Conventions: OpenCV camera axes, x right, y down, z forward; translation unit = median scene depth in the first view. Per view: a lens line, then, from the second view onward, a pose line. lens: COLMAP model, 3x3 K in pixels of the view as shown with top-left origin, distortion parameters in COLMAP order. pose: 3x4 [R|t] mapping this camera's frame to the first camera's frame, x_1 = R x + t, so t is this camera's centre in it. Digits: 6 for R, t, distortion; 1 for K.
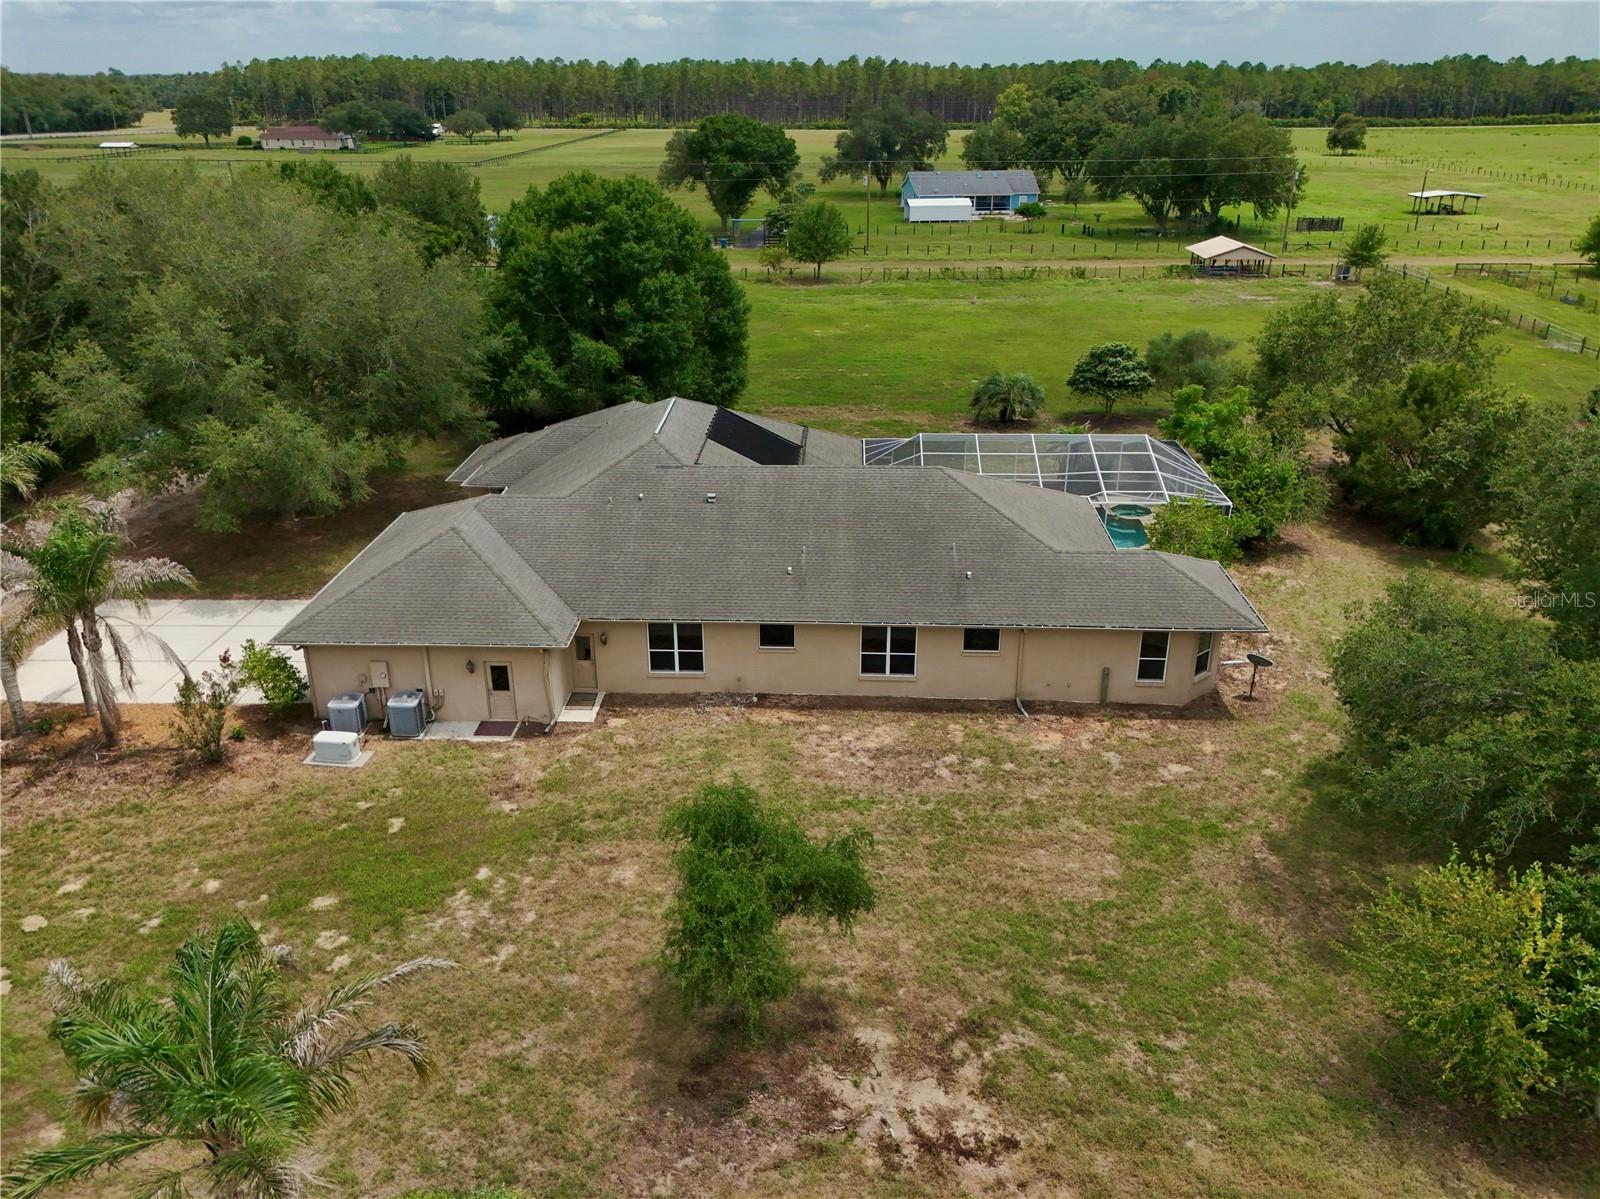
lens RADIAL K [[1179.3, 0, 800.7], [0, 1179.3, 606.5], [0, 0, 1]] dist [0.063738, -0.057307]
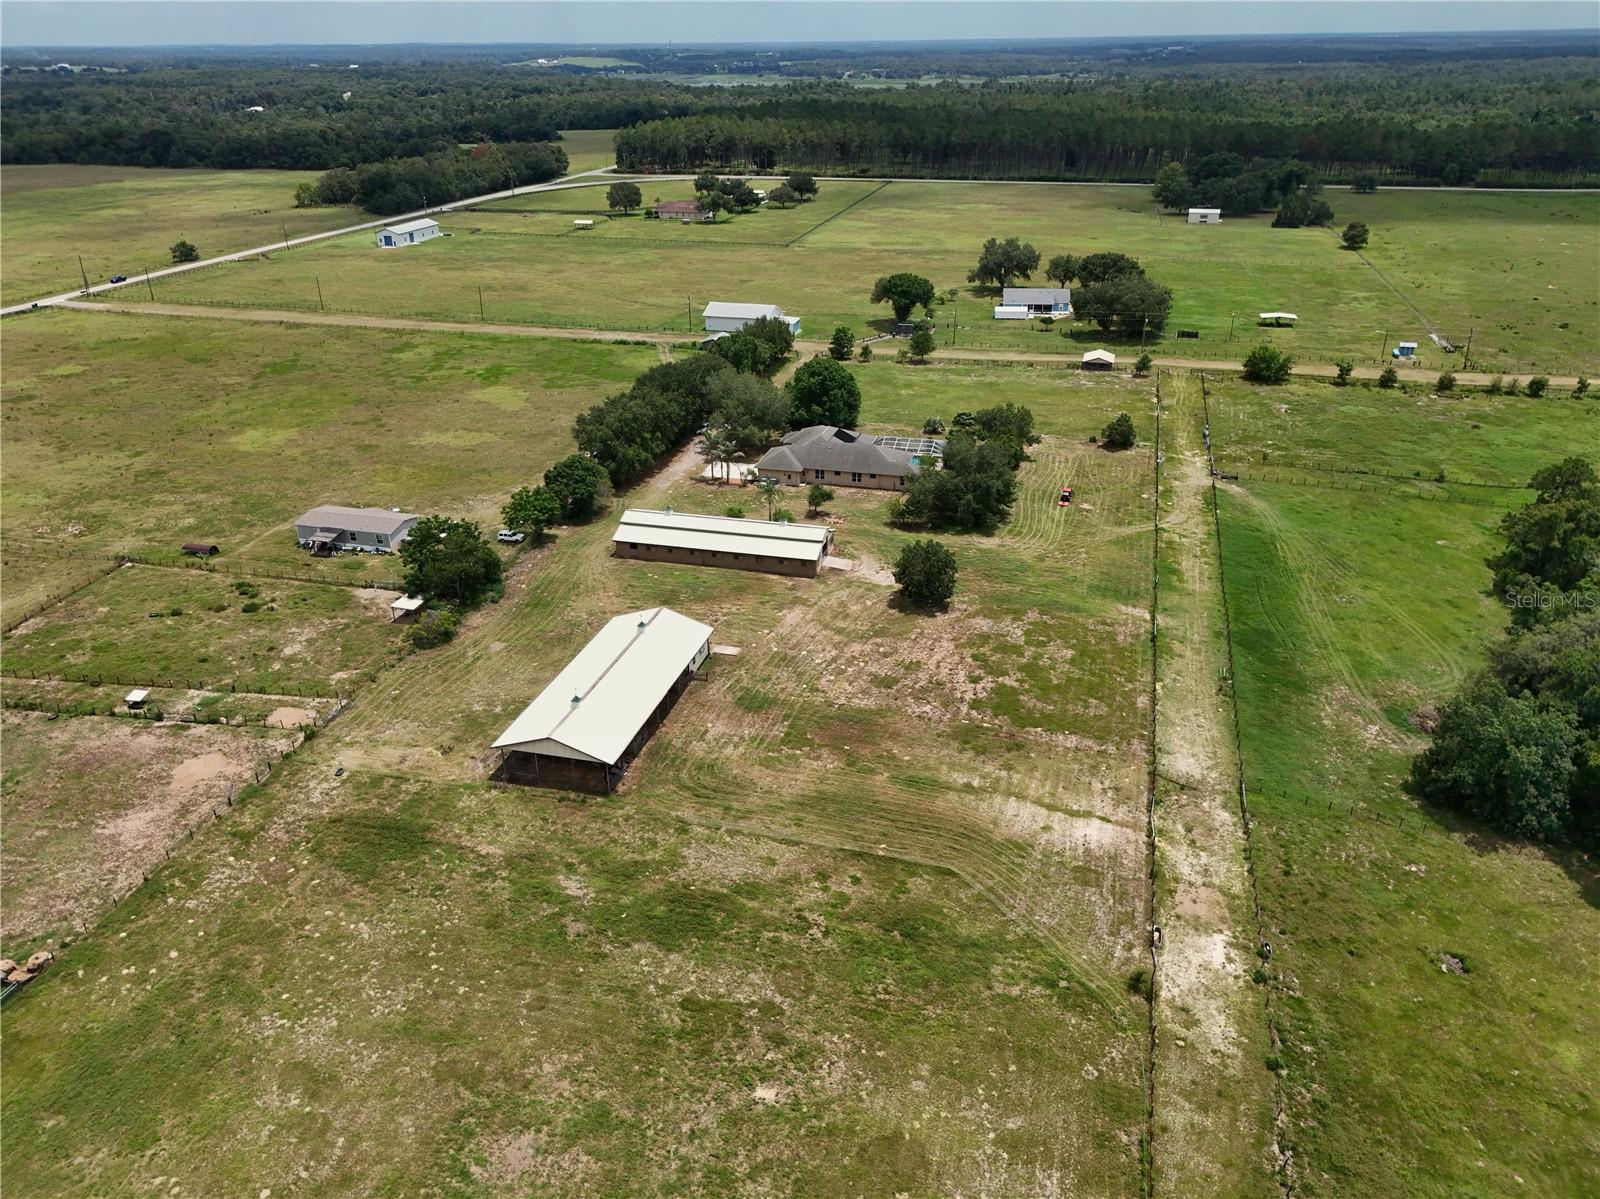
lens RADIAL K [[1179.3, 0, 800.7], [0, 1179.3, 606.5], [0, 0, 1]] dist [0.063738, -0.057307]
pose [[0.972627, 0.092295, -0.213258, 1.058562], [-0.083705, 0.995286, 0.048982, 0.392269], [0.216773, -0.029790, 0.975767, -4.510861]]
